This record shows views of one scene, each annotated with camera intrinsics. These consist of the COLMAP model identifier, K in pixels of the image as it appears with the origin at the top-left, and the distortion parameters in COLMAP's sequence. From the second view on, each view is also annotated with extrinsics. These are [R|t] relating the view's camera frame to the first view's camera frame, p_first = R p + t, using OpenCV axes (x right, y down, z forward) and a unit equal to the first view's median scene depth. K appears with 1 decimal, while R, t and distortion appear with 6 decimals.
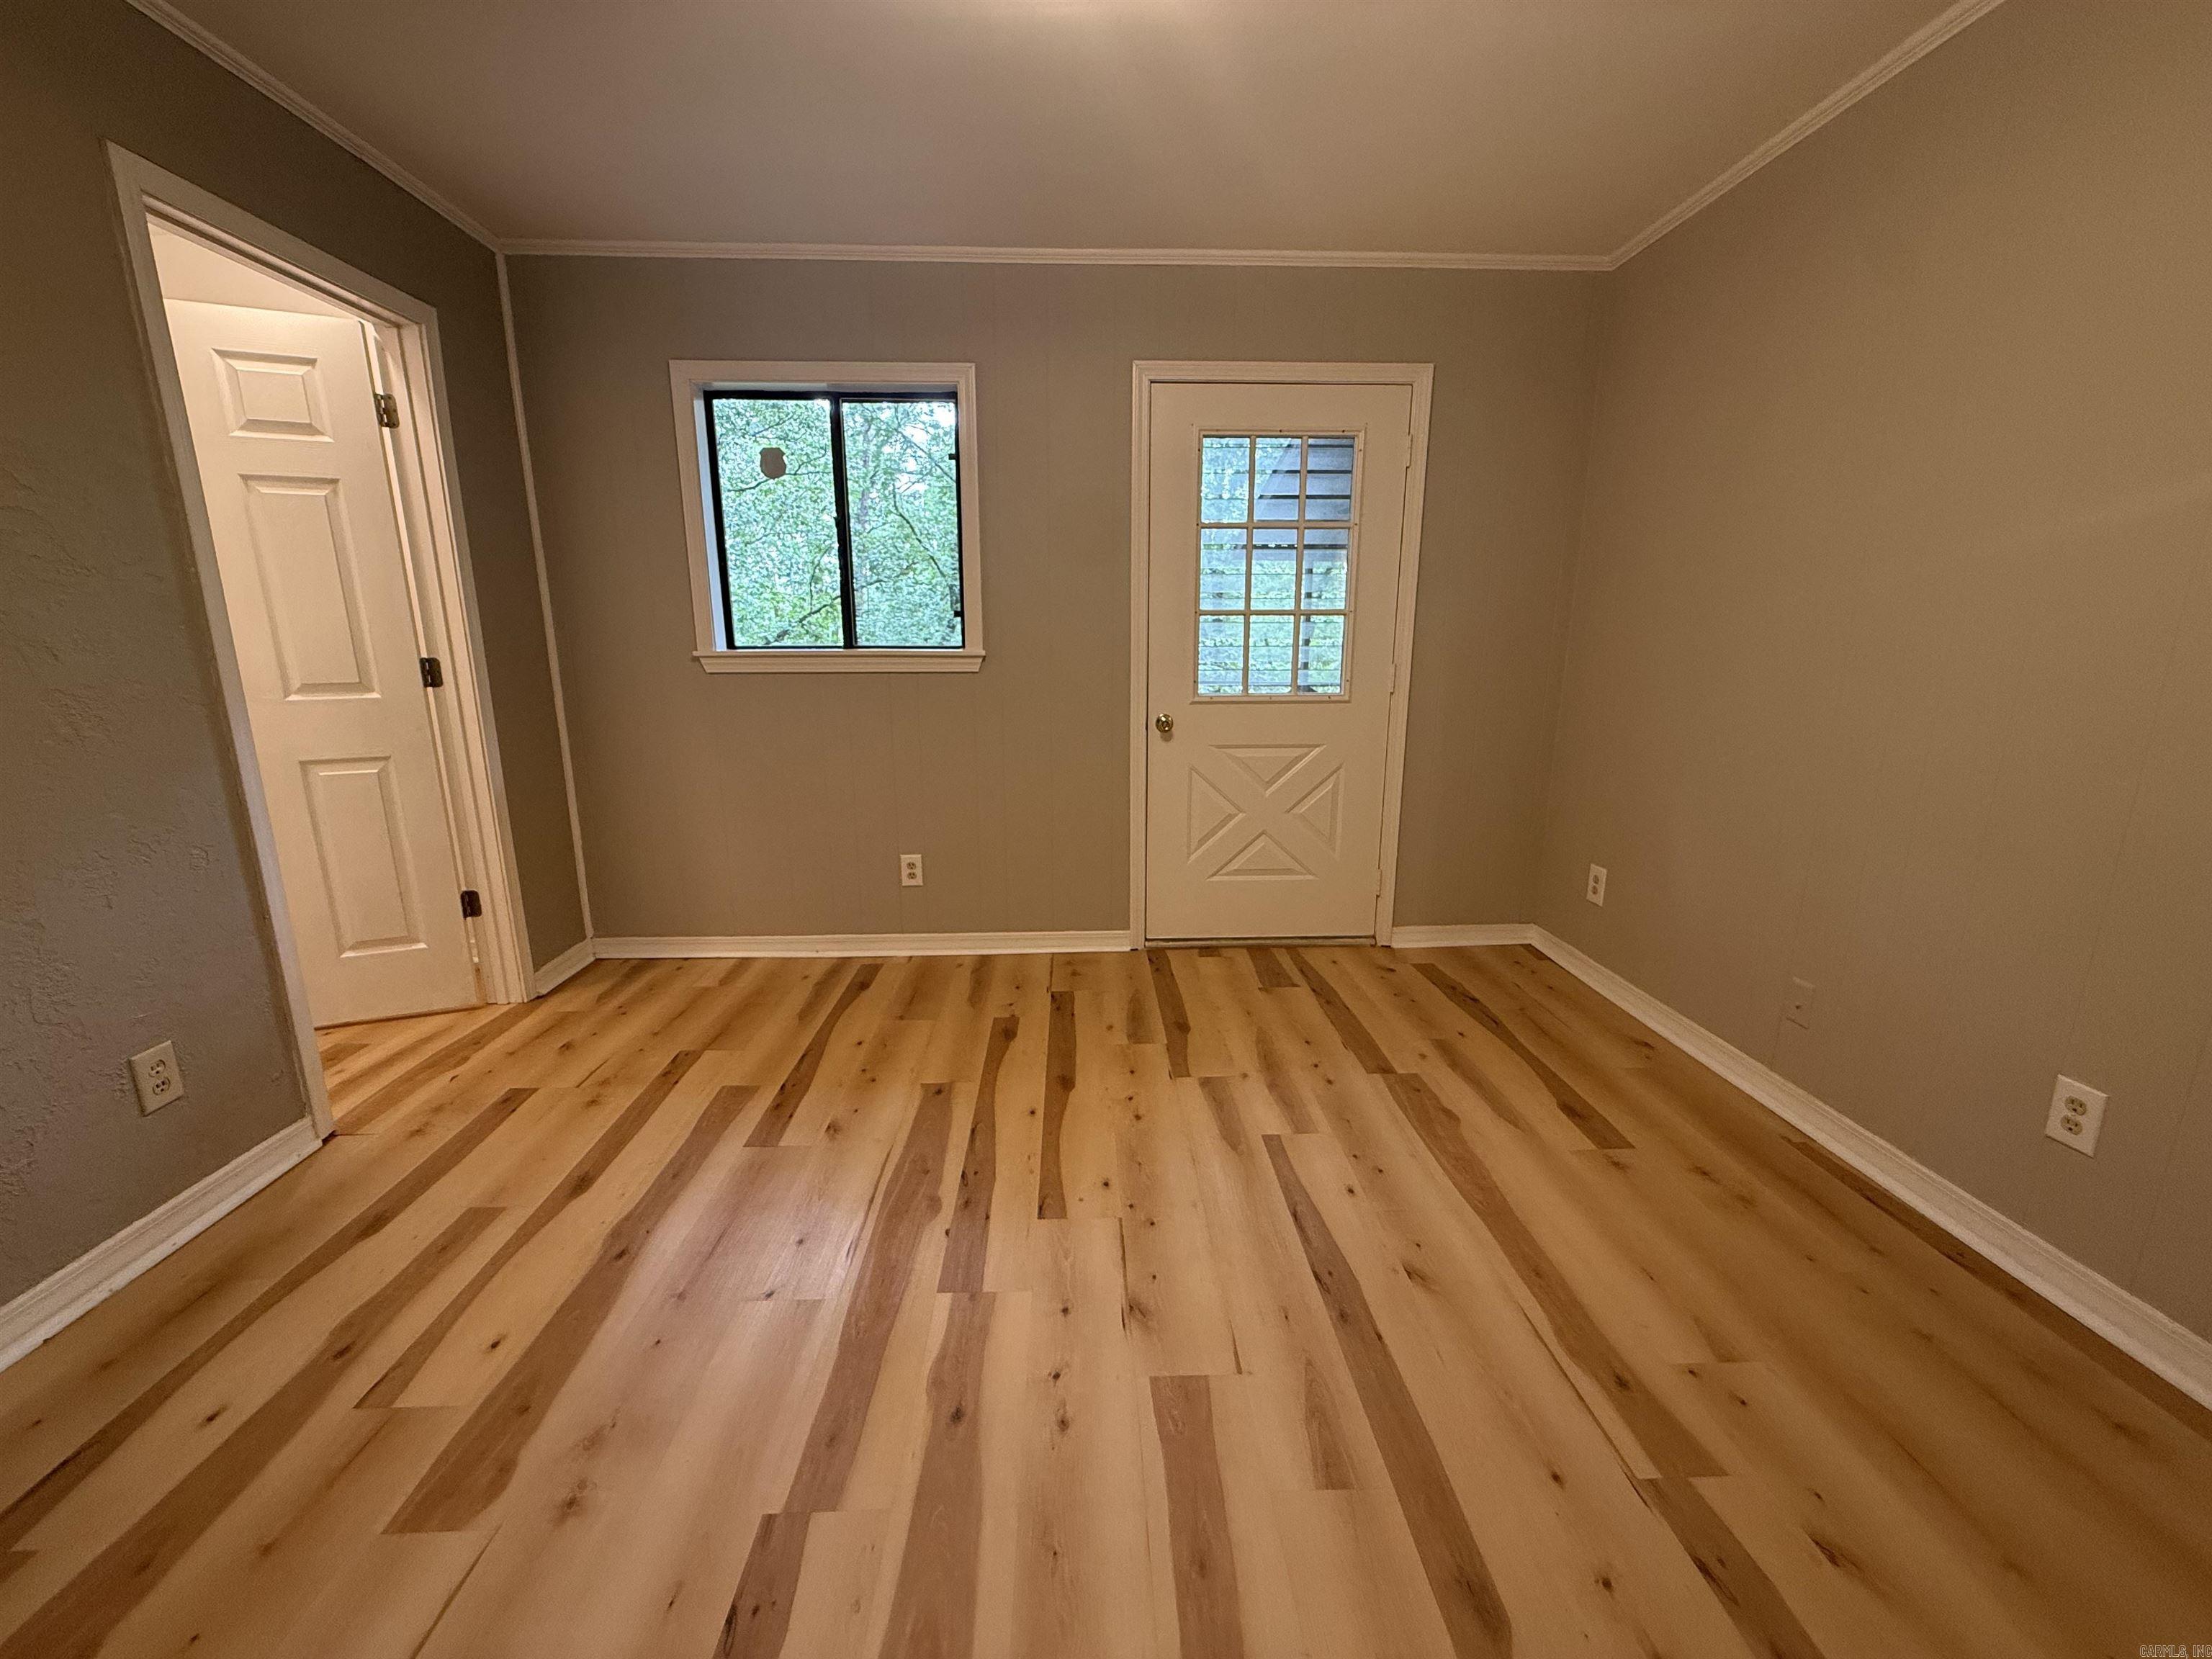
lens RADIAL K [[880.6, 0, 1093.5], [0, 880.6, 828.7], [0, 0, 1]] dist [0.000042, 0.000248]
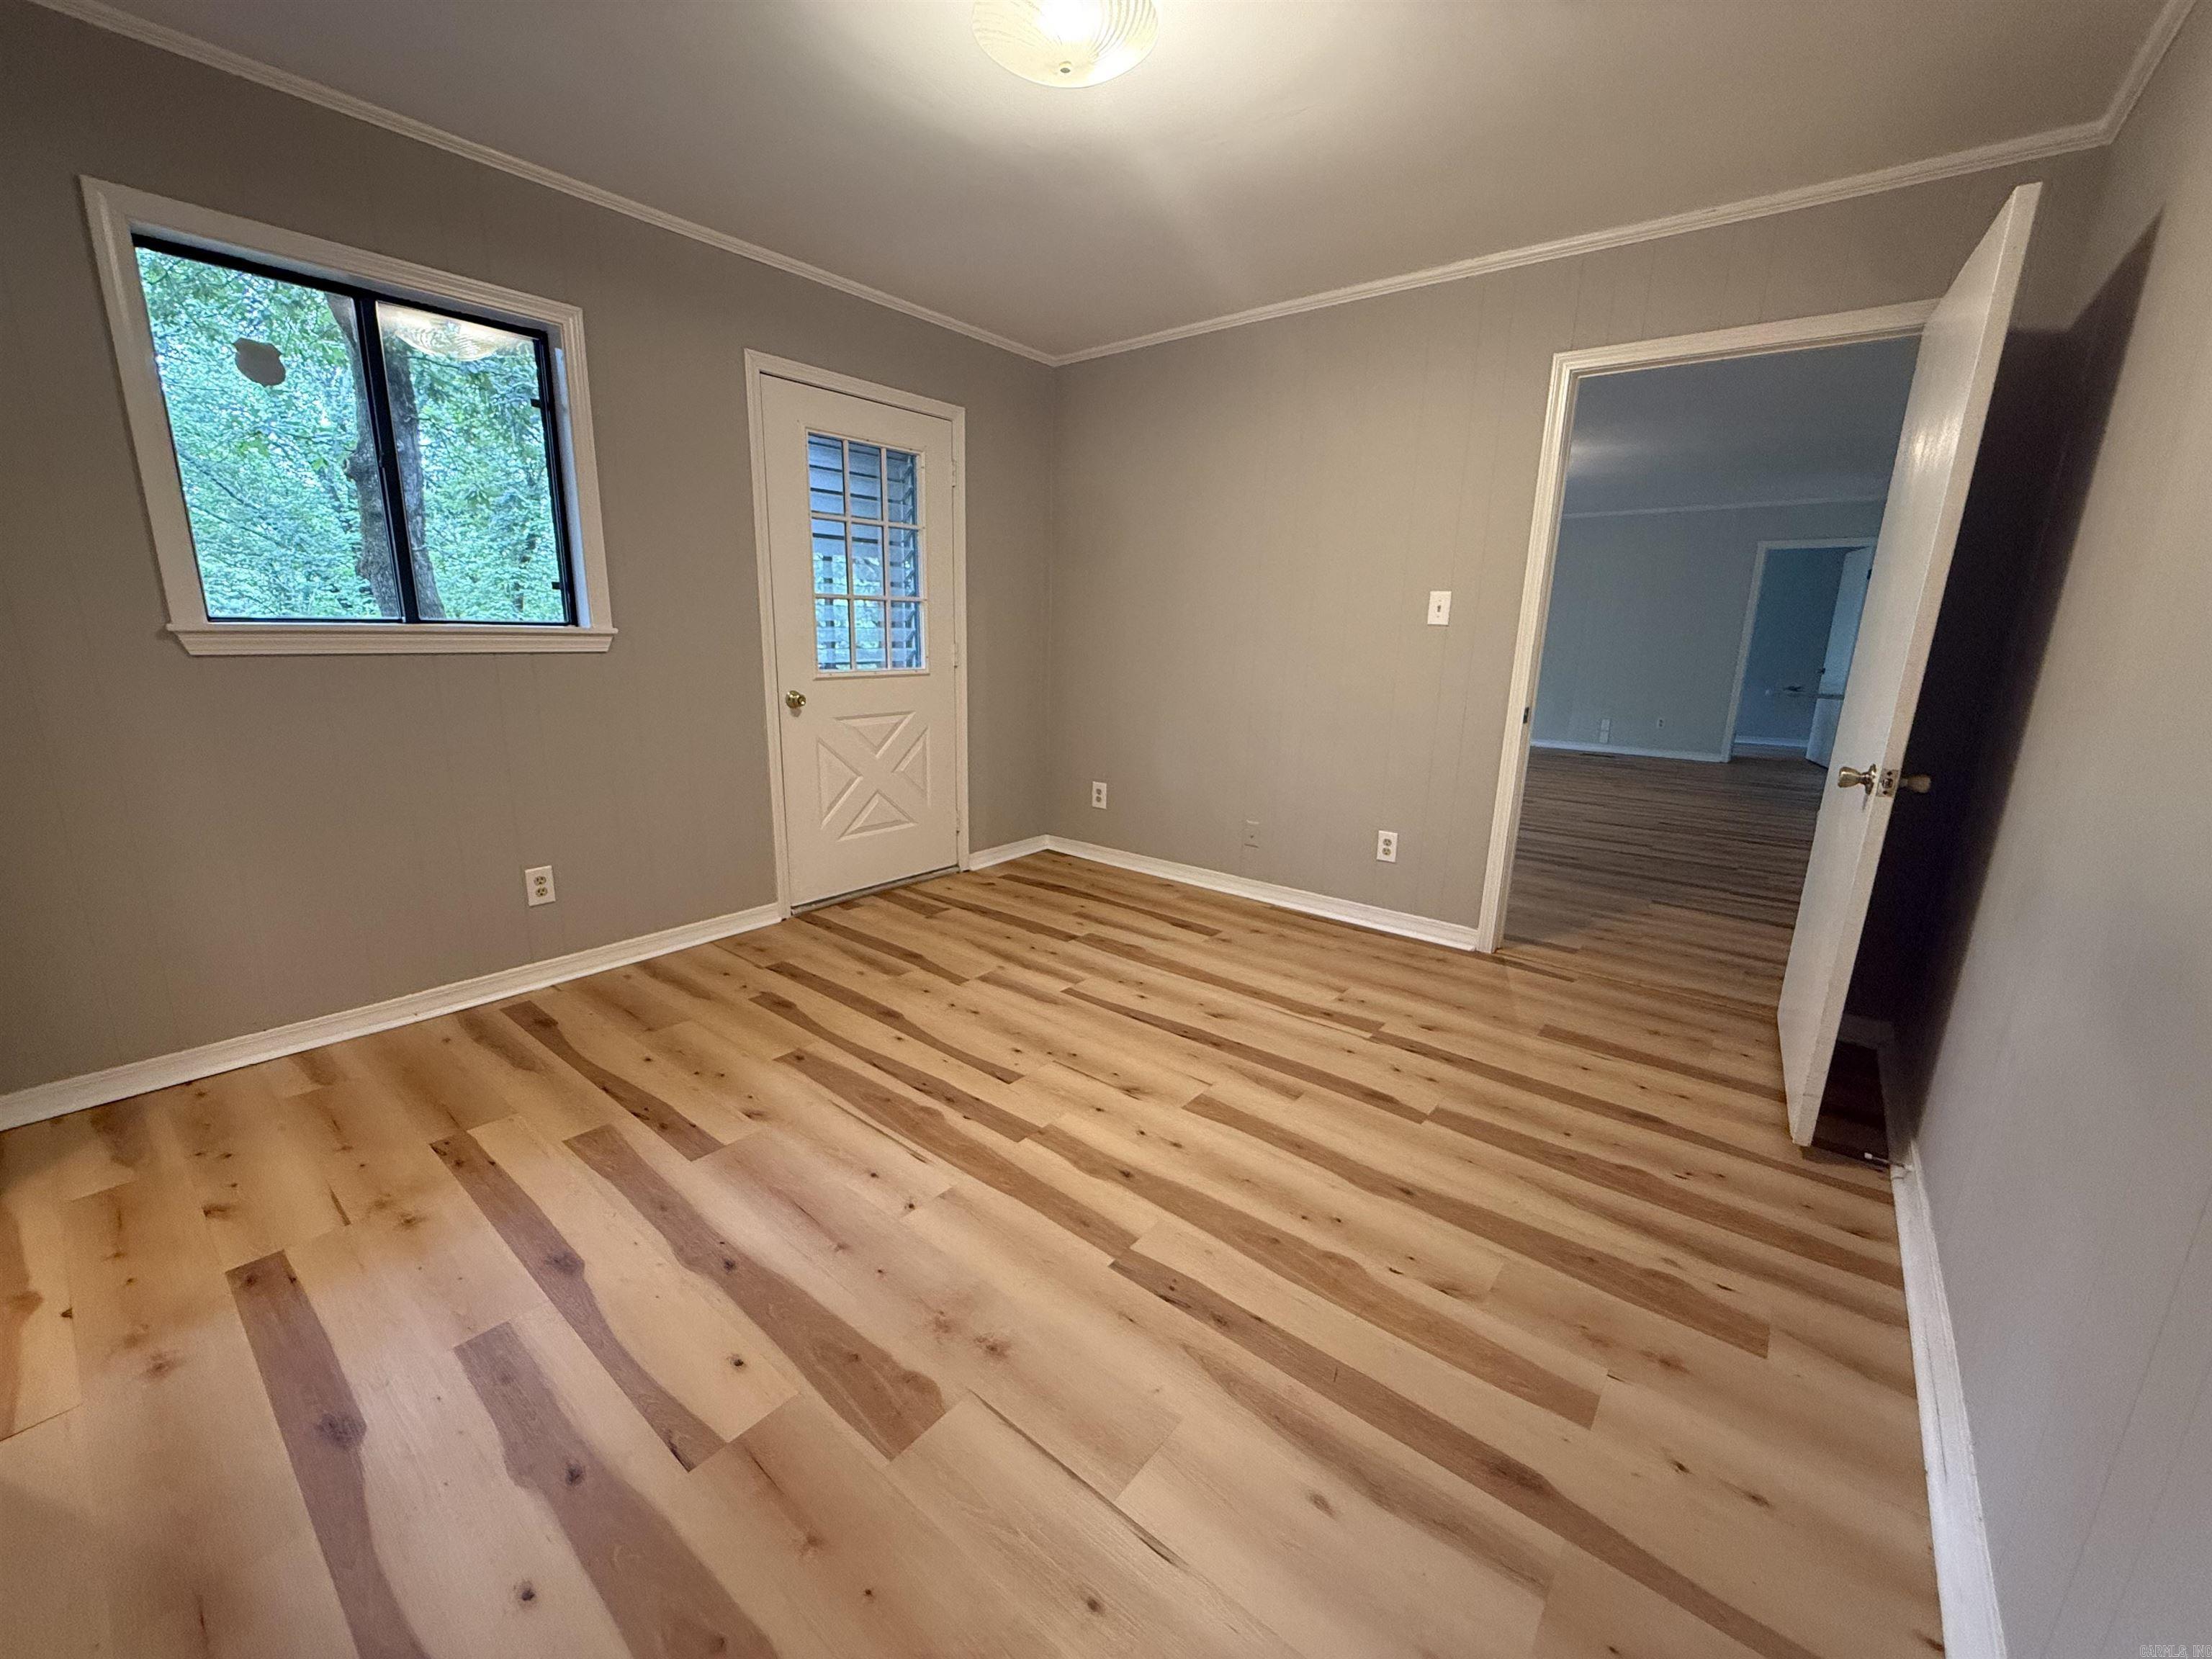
lens RADIAL K [[880.6, 0, 1102.1], [0, 880.6, 828.9], [0, 0, 1]] dist [0.000042, 0.000248]
pose [[0.655790, -0.155381, 0.738780, -0.513862], [0.139416, 0.986685, 0.083765, -0.003053], [-0.741959, 0.048065, 0.668720, 0.024220]]
